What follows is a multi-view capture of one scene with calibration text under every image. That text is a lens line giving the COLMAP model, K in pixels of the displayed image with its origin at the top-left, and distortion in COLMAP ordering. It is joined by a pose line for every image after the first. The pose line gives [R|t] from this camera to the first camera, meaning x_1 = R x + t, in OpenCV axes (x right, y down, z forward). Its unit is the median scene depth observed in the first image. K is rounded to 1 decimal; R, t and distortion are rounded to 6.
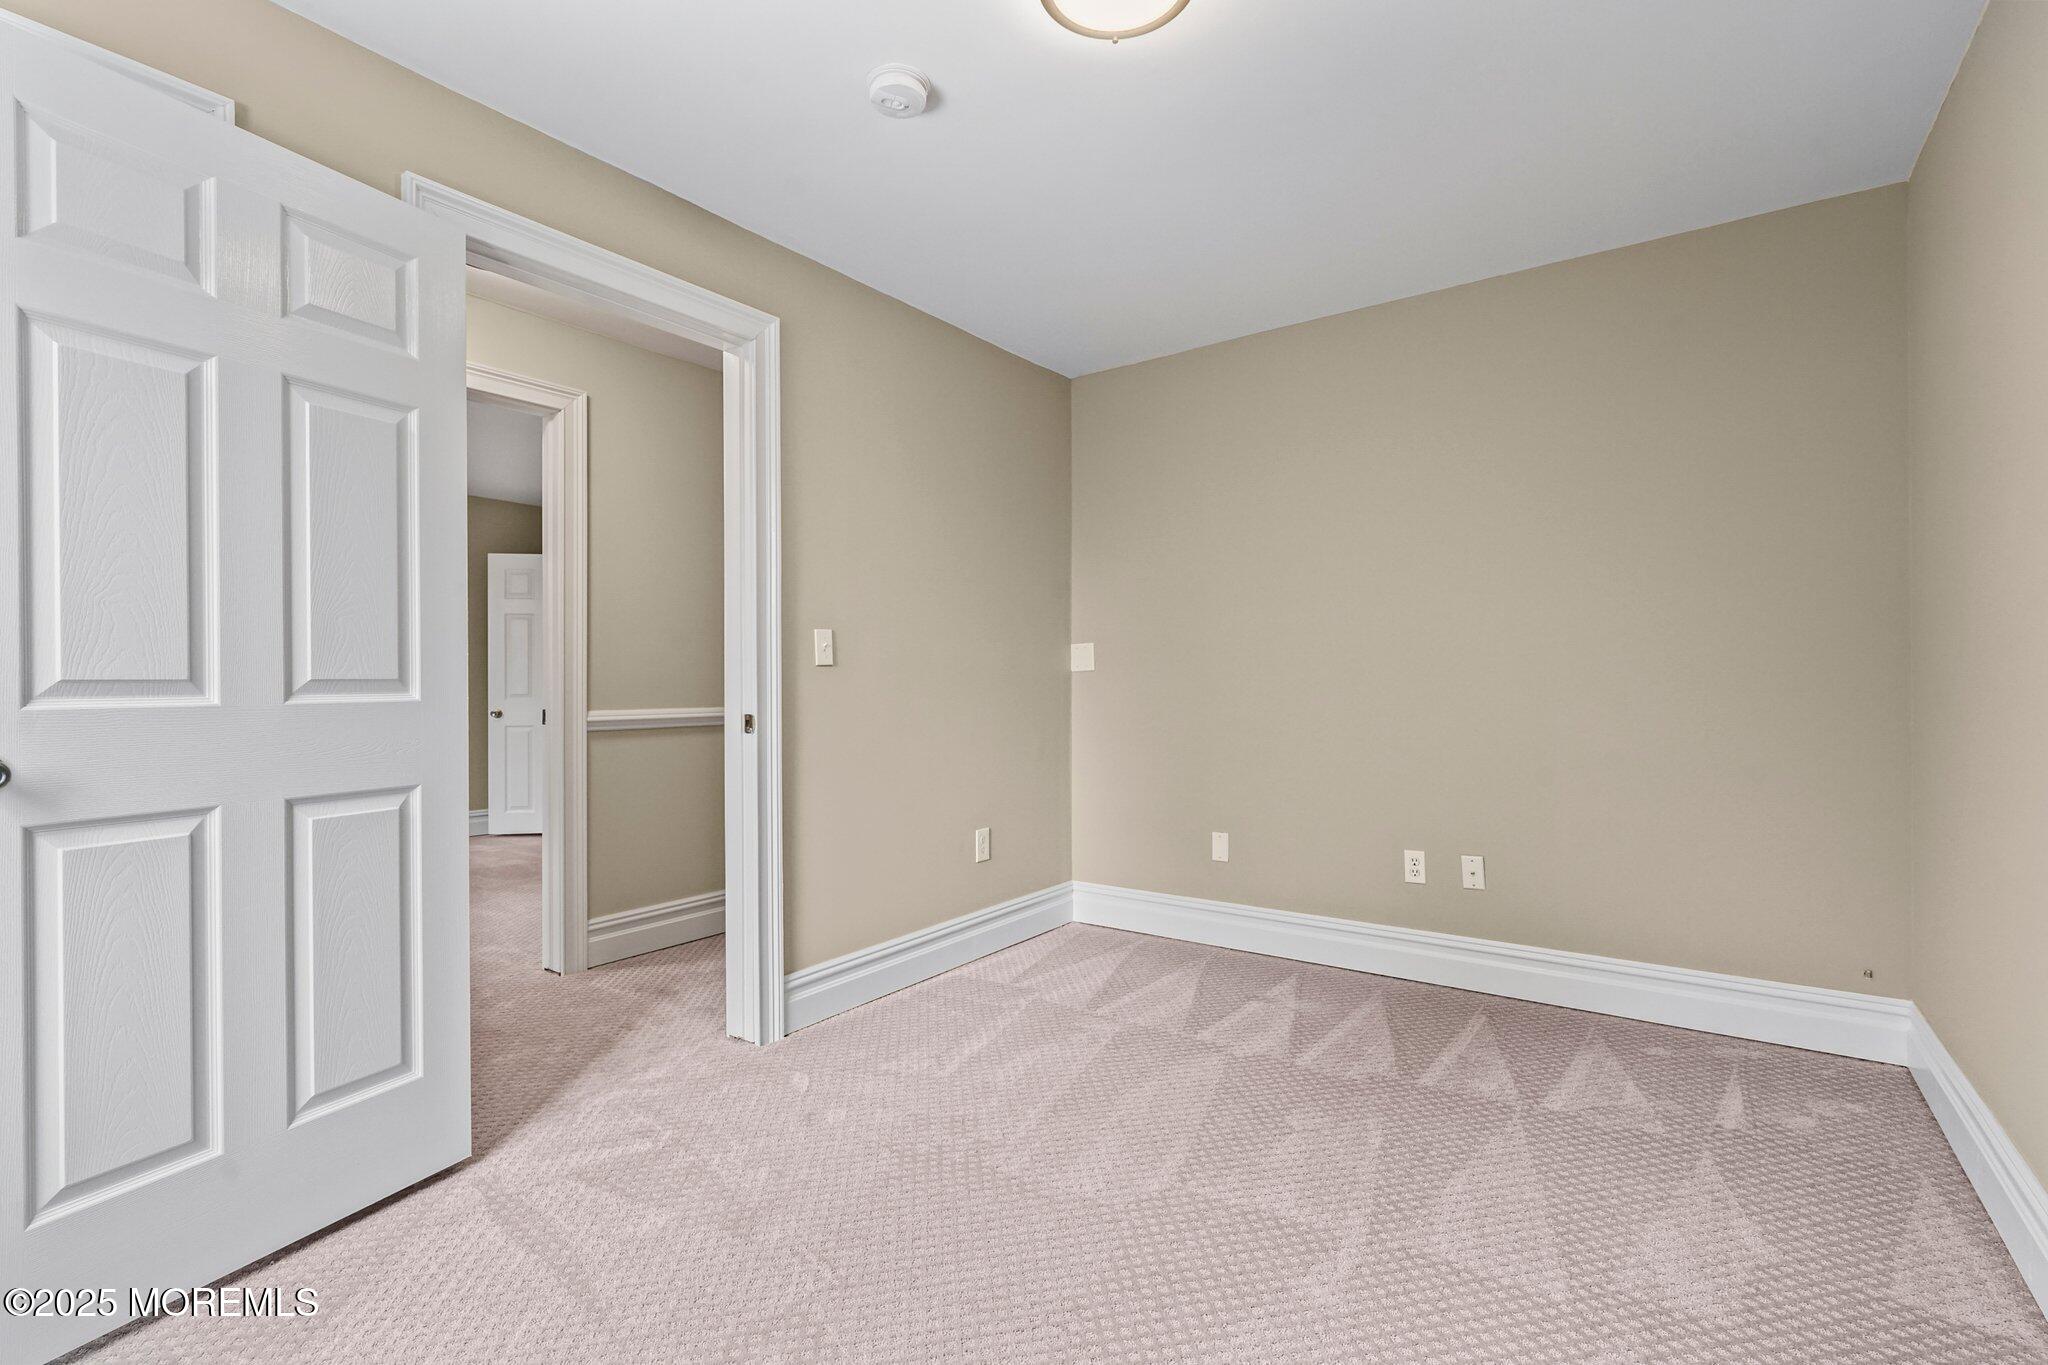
lens RADIAL K [[933.8, 0, 1014.0], [0, 933.8, 679.3], [0, 0, 1]] dist [-0.001121, 0.000223]
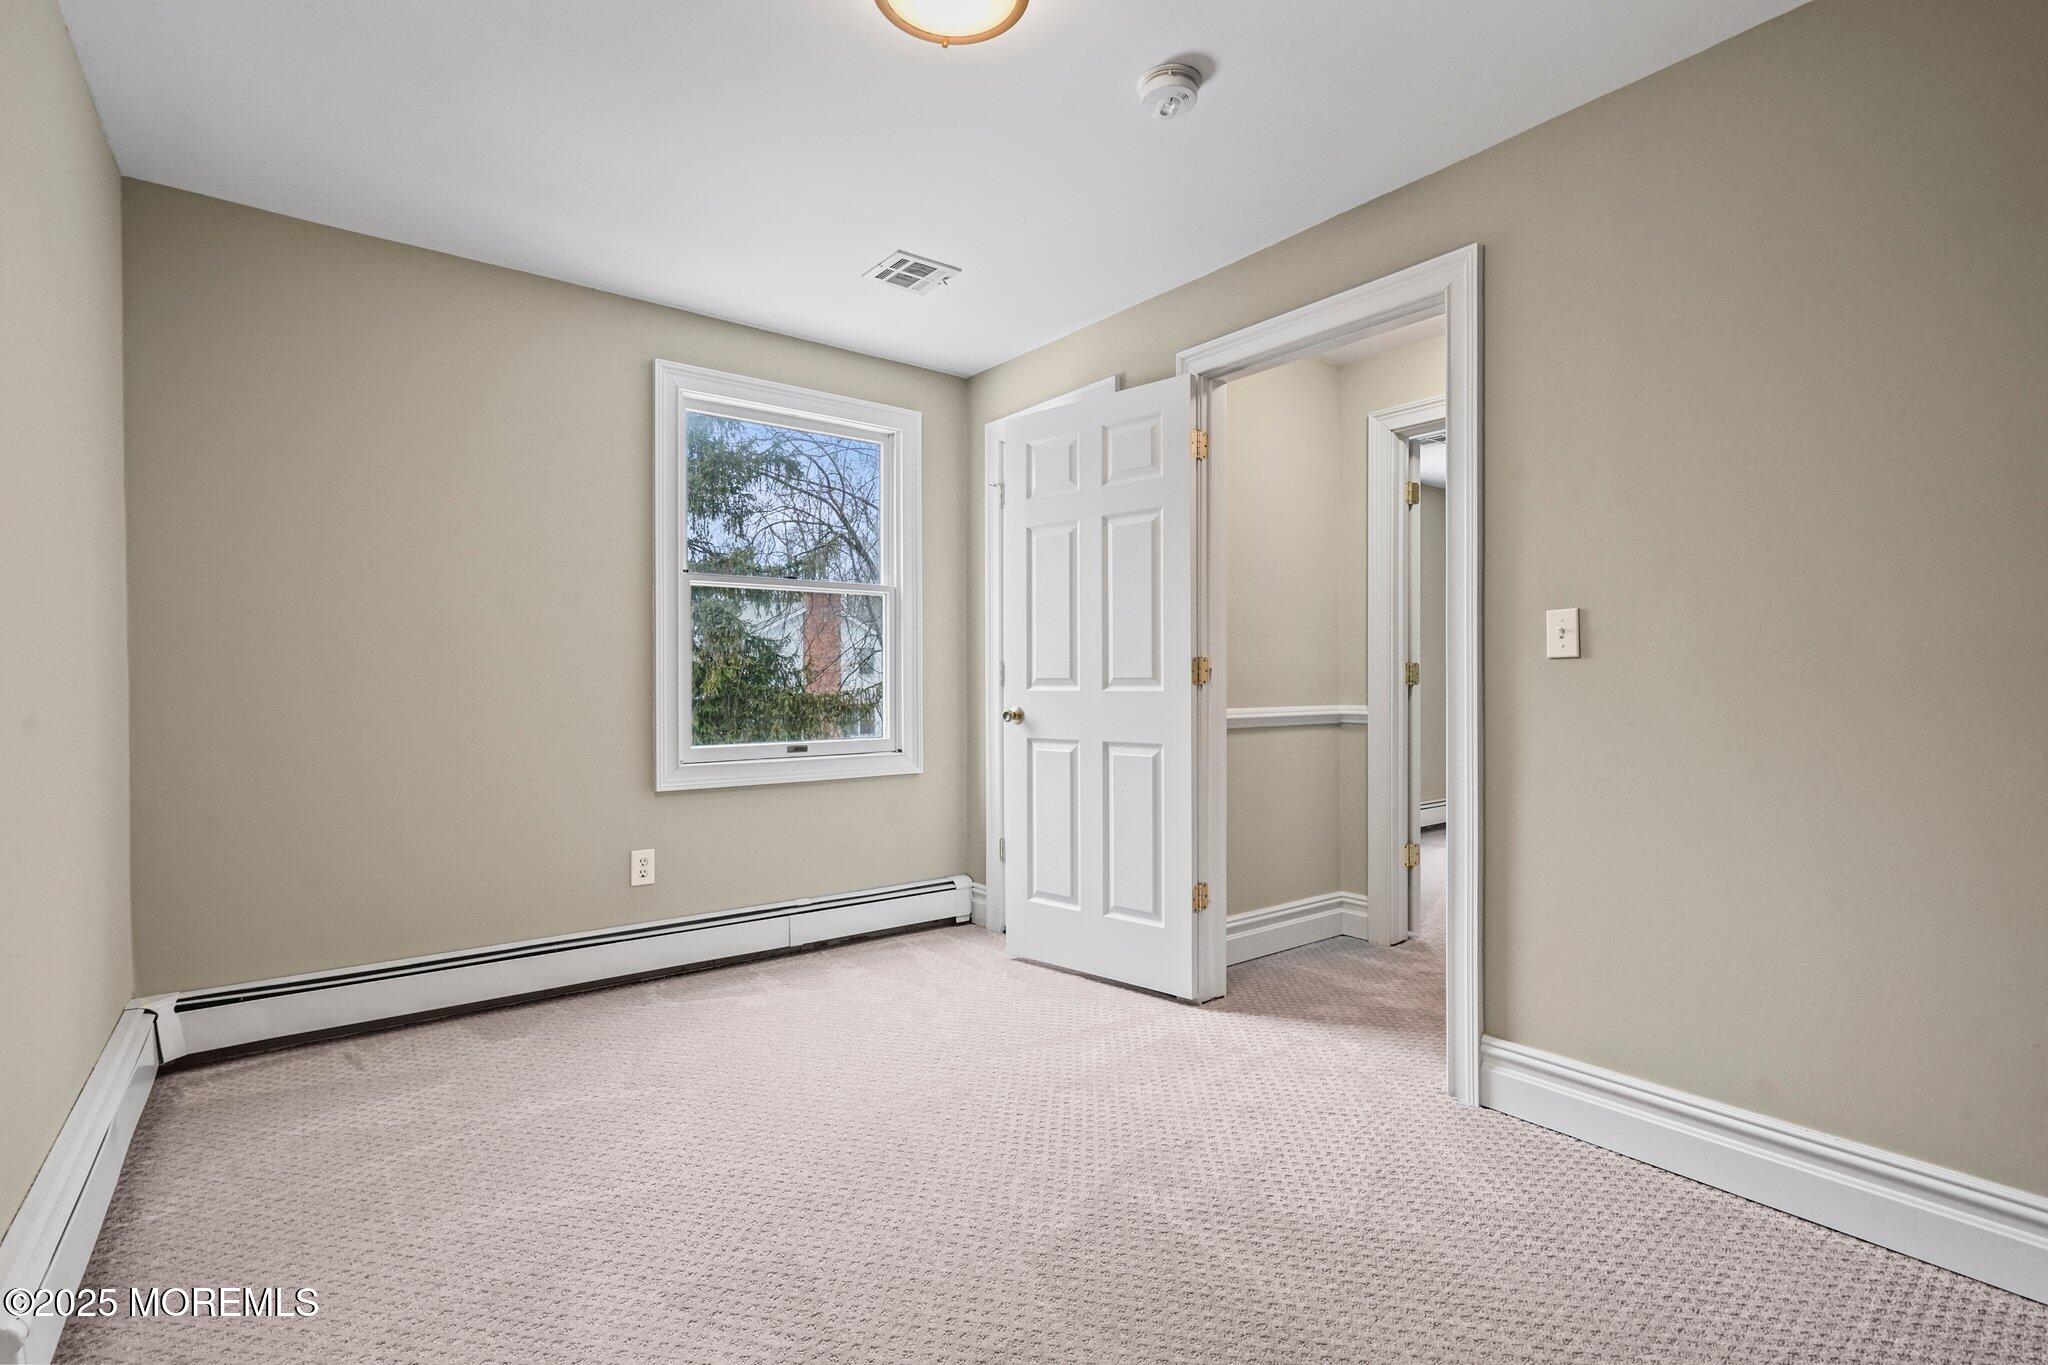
lens RADIAL K [[933.8, 0, 1014.0], [0, 933.8, 679.3], [0, 0, 1]] dist [-0.001121, 0.000223]
pose [[-0.281419, 0.007875, -0.959553, 0.997861], [0.006459, 0.999959, 0.006313, -0.009444], [0.959563, -0.004421, -0.281458, 1.255519]]
